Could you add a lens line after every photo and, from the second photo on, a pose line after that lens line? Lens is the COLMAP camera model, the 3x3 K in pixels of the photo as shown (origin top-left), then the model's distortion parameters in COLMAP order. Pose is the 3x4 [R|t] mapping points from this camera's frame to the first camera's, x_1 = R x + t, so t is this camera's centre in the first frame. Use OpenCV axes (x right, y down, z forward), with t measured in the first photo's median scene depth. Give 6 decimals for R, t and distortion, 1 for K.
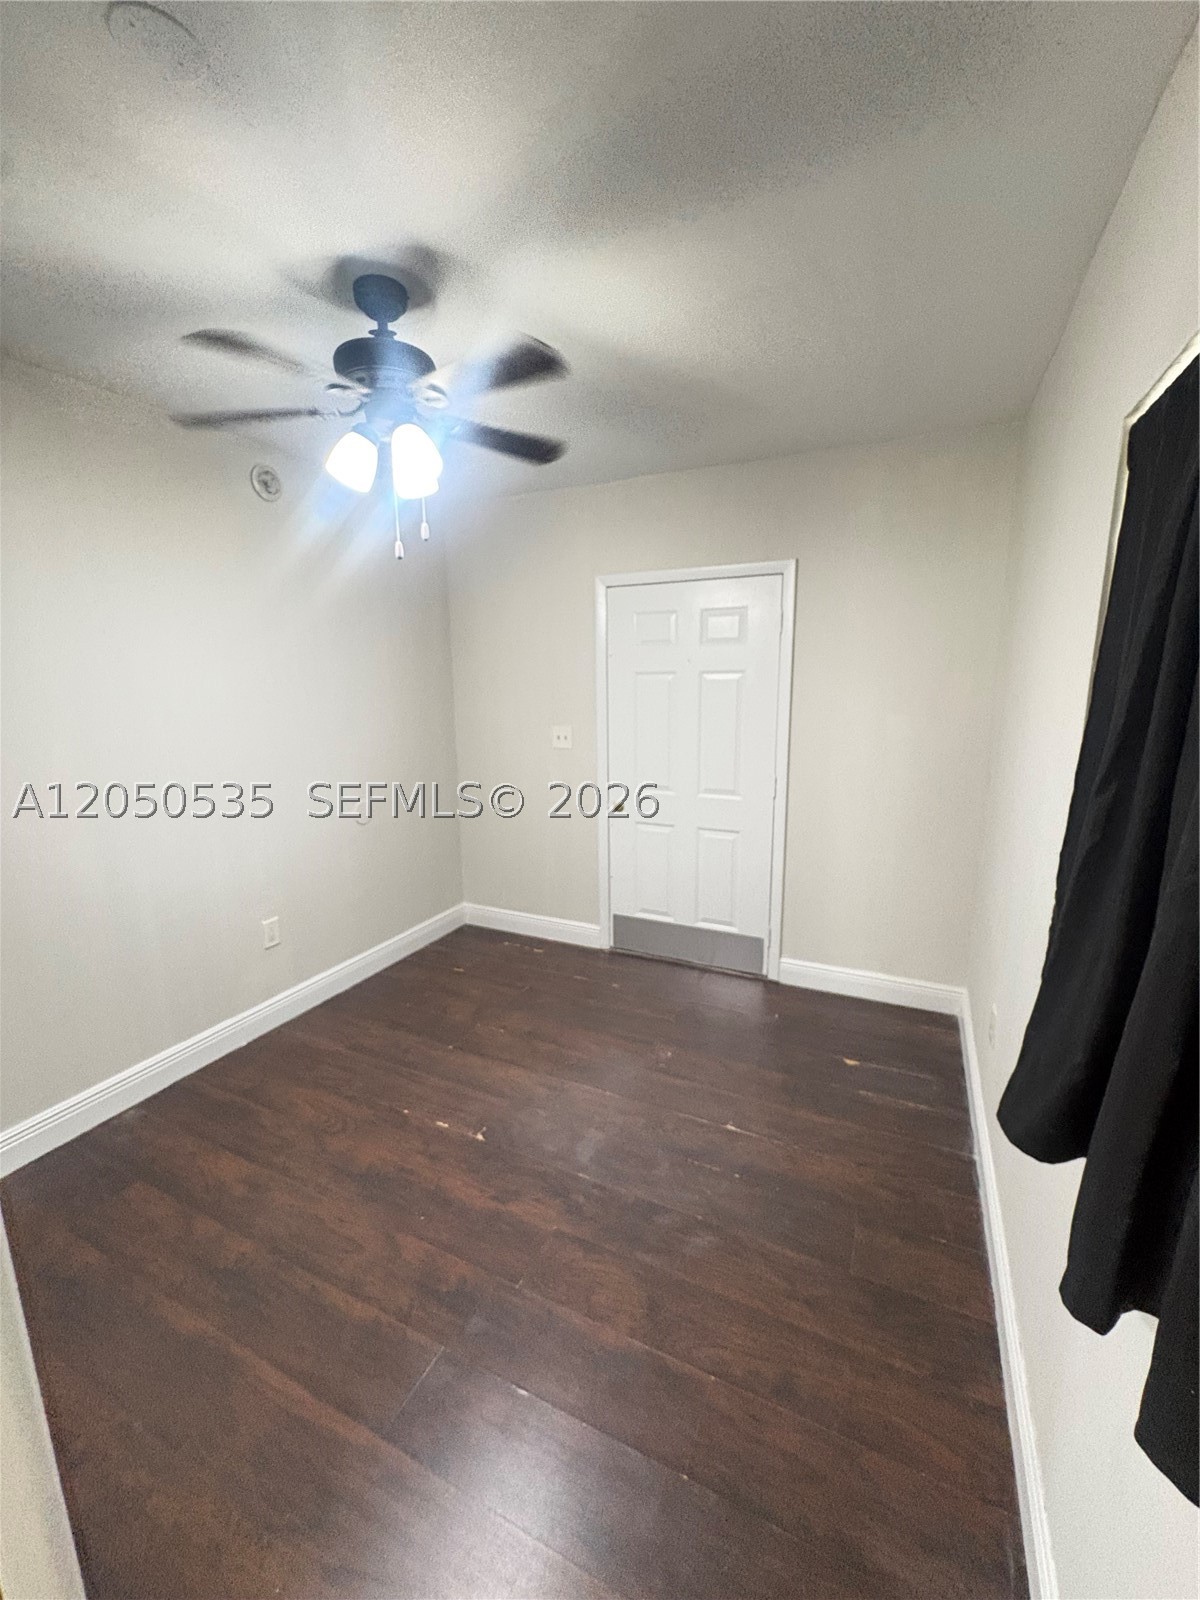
lens RADIAL K [[638.4, 0, 596.4], [0, 638.4, 798.8], [0, 0, 1]] dist [-0.000605, -0.000175]
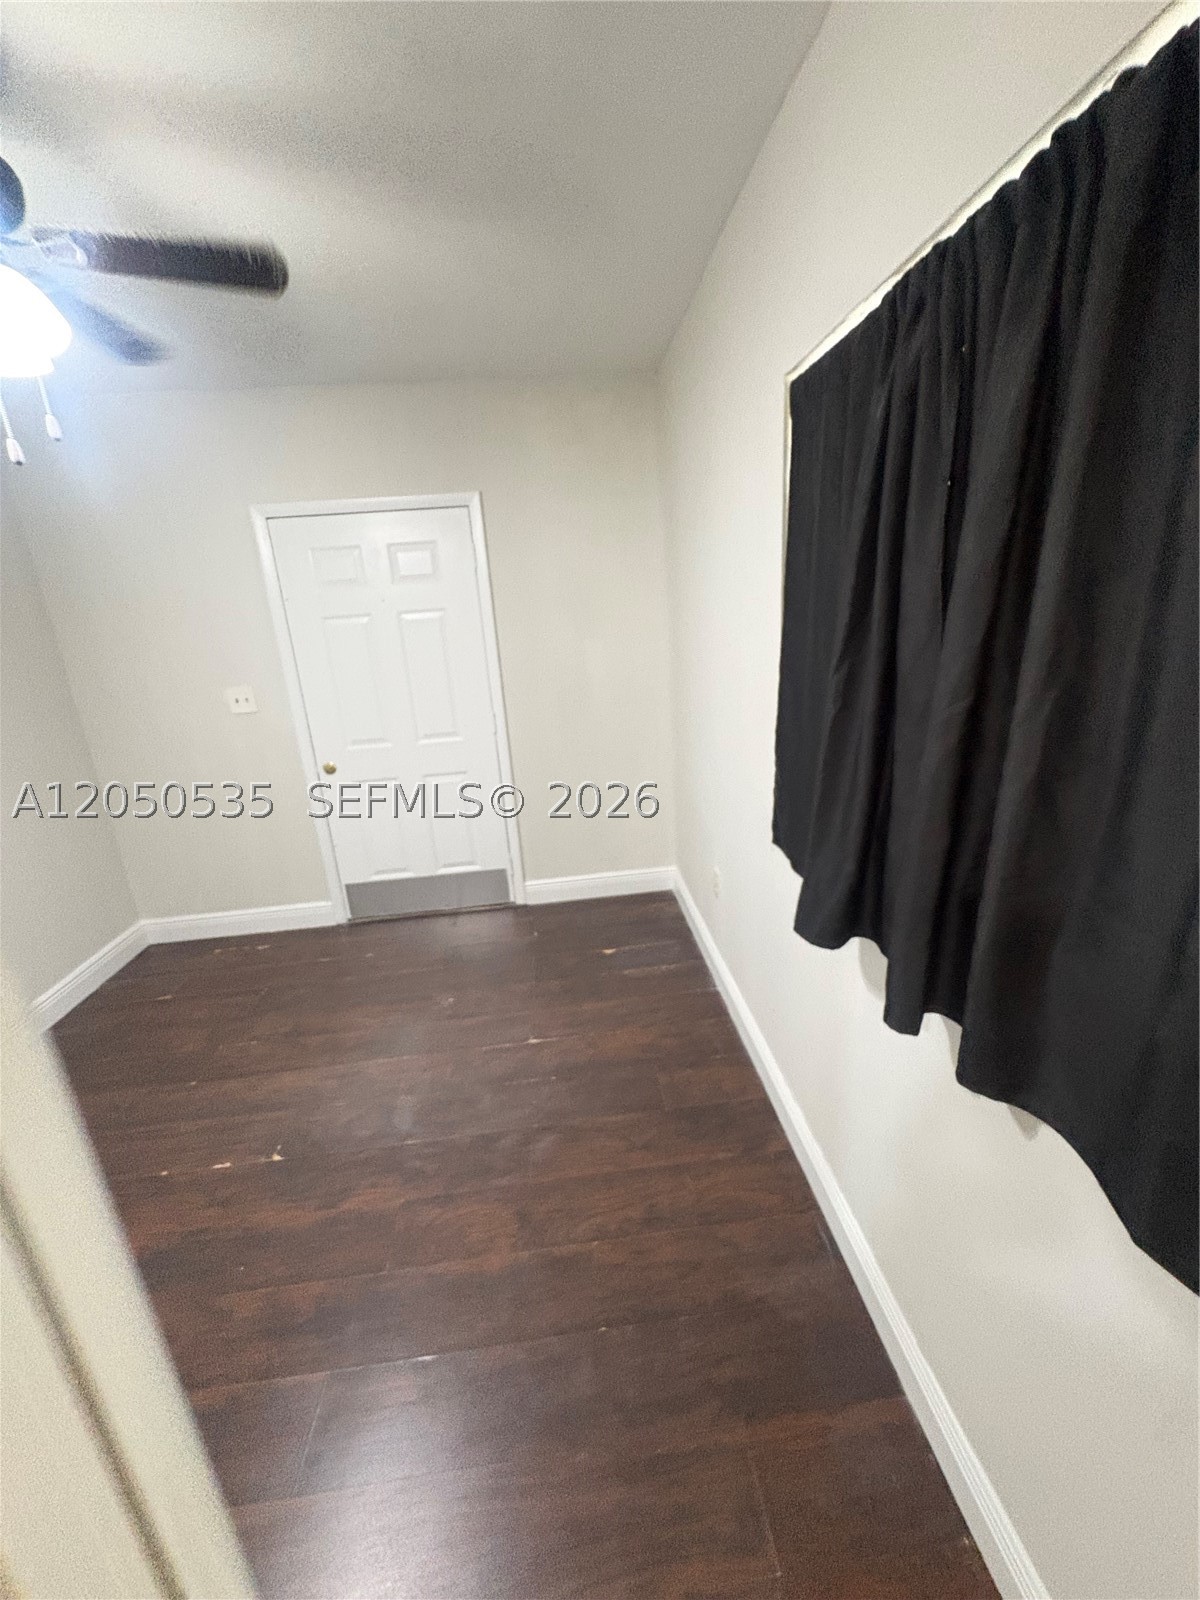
lens RADIAL K [[638.4, 0, 596.4], [0, 638.4, 798.8], [0, 0, 1]] dist [-0.000605, -0.000175]
pose [[0.858076, -0.192706, 0.475993, -0.106508], [0.154070, 0.980826, 0.119345, 0.006386], [-0.489865, -0.029070, 0.871313, 0.026111]]
